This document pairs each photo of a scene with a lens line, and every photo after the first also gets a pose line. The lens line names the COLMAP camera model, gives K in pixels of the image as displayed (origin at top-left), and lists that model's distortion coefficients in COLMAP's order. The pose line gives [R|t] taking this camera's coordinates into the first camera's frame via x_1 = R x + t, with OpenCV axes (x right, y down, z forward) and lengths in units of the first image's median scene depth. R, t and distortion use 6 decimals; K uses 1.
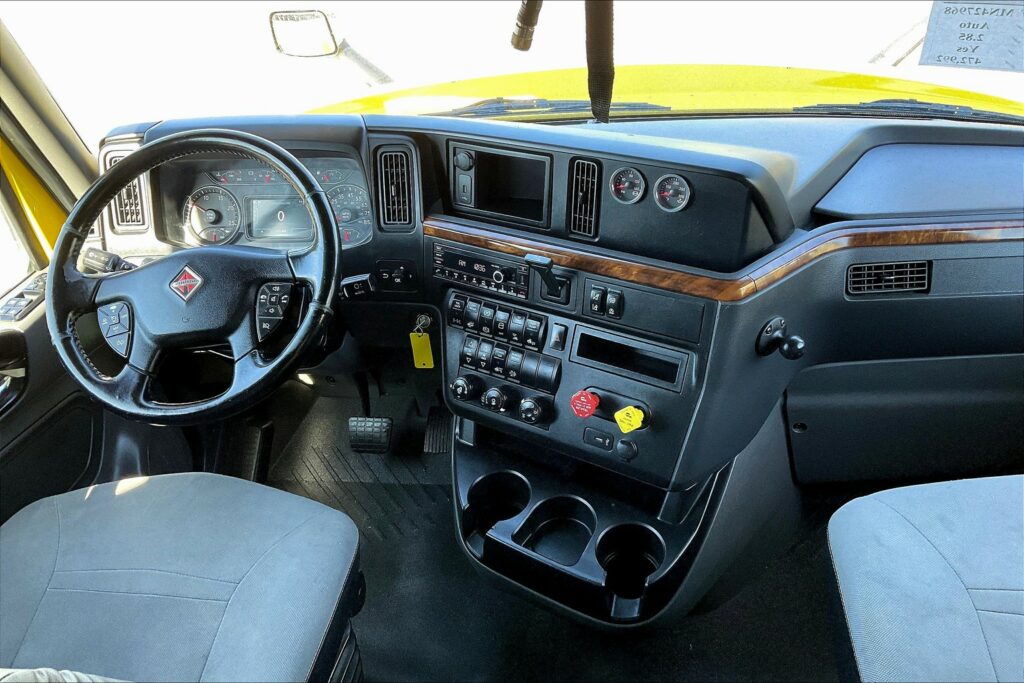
lens RADIAL K [[859.7, 0, 511.9], [0, 859.7, 337.4], [0, 0, 1]] dist [0.084135, -0.137879]
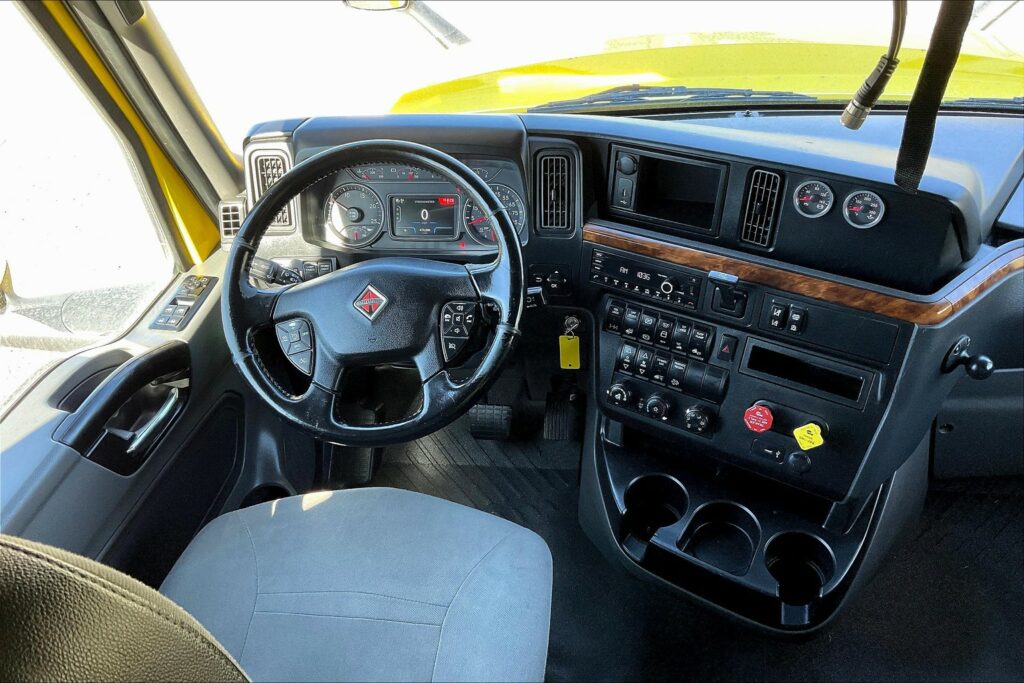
lens RADIAL K [[859.7, 0, 511.7], [0, 859.7, 338.2], [0, 0, 1]] dist [0.084135, -0.137879]
pose [[0.999938, -0.000145, 0.011156, -0.212949], [-0.000847, 0.996048, 0.088813, -0.103979], [-0.011125, -0.088817, 0.995986, 0.010489]]
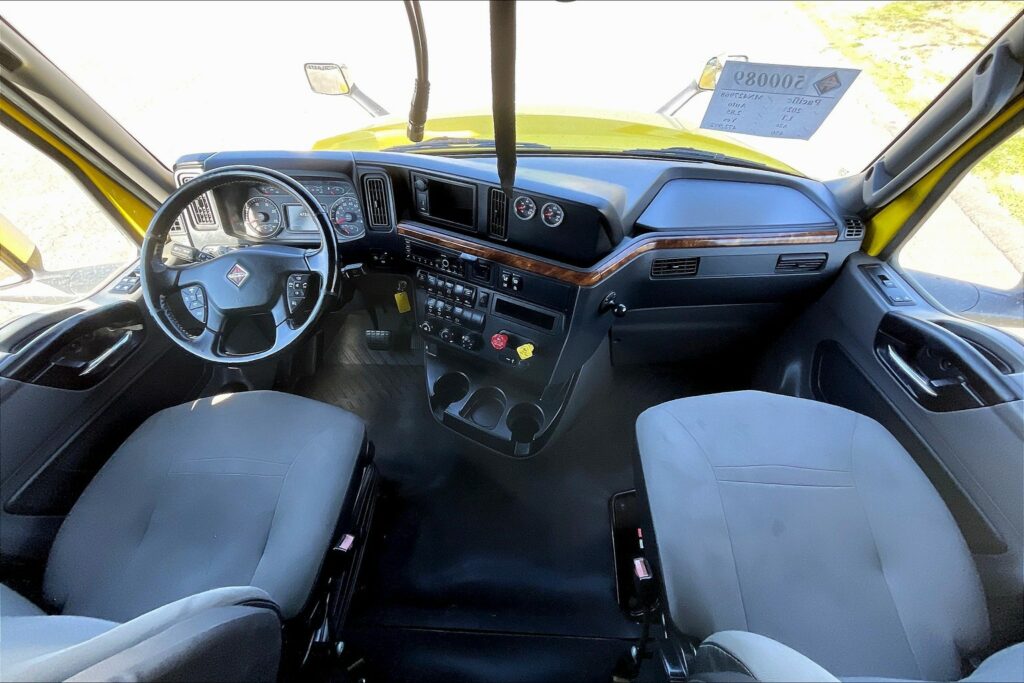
lens RADIAL K [[420.9, 0, 515.7], [0, 420.9, 341.5], [0, 0, 1]] dist [-0.001054, -0.000251]
pose [[0.993729, -0.026478, 0.108638, 0.026272], [0.001011, 0.973646, 0.228062, -0.111246], [-0.111814, -0.226522, 0.967567, 0.192330]]
